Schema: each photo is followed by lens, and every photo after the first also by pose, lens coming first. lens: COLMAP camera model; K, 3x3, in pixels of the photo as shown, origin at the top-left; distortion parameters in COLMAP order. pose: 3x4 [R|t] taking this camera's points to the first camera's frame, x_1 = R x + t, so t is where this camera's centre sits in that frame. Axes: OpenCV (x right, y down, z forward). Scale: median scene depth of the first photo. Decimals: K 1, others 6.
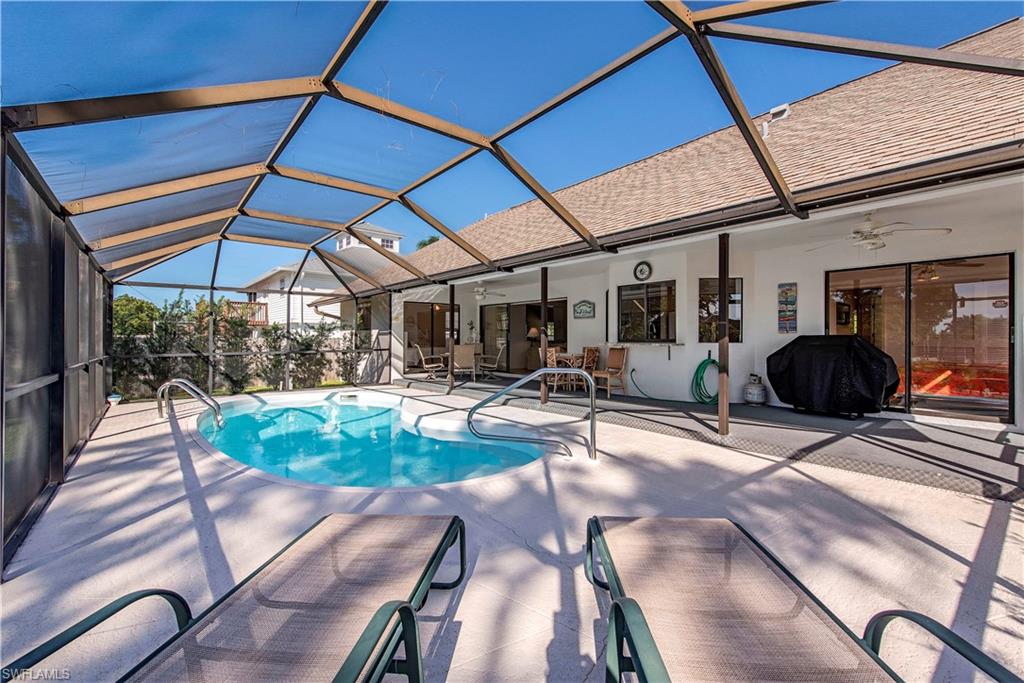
lens RADIAL K [[426.0, 0, 513.8], [0, 426.0, 340.9], [0, 0, 1]] dist [0.001214, 0.000076]
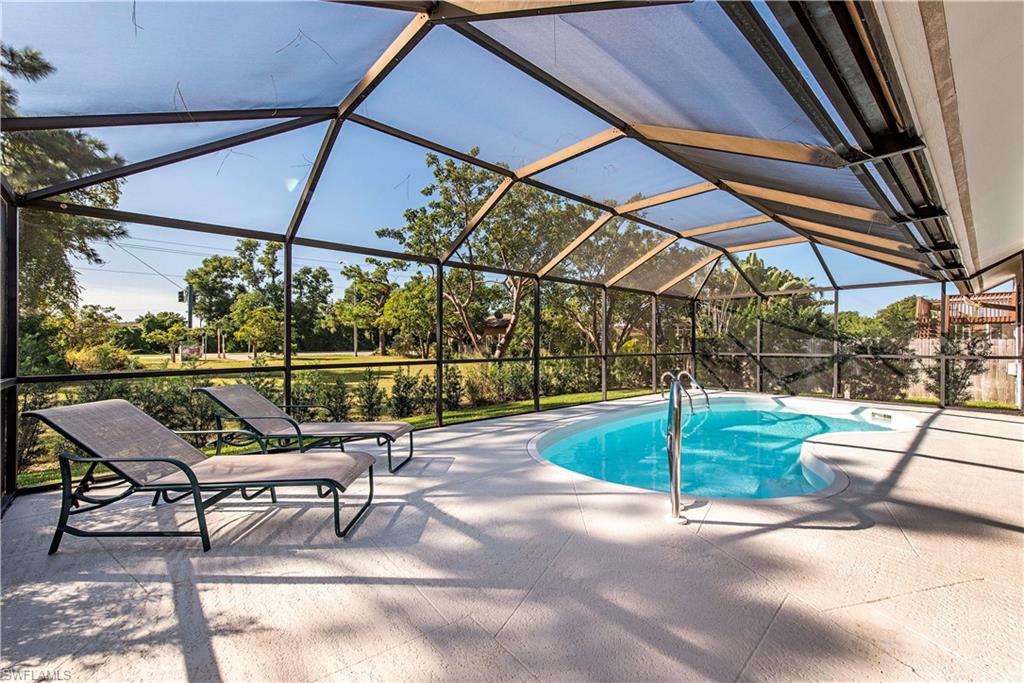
lens RADIAL K [[426.0, 0, 514.0], [0, 426.0, 342.5], [0, 0, 1]] dist [0.001214, 0.000076]
pose [[0.020000, 0.004518, -0.999790, 0.411348], [0.000113, 0.999990, 0.004521, -0.008027], [0.999800, -0.000203, 0.019999, 0.327857]]
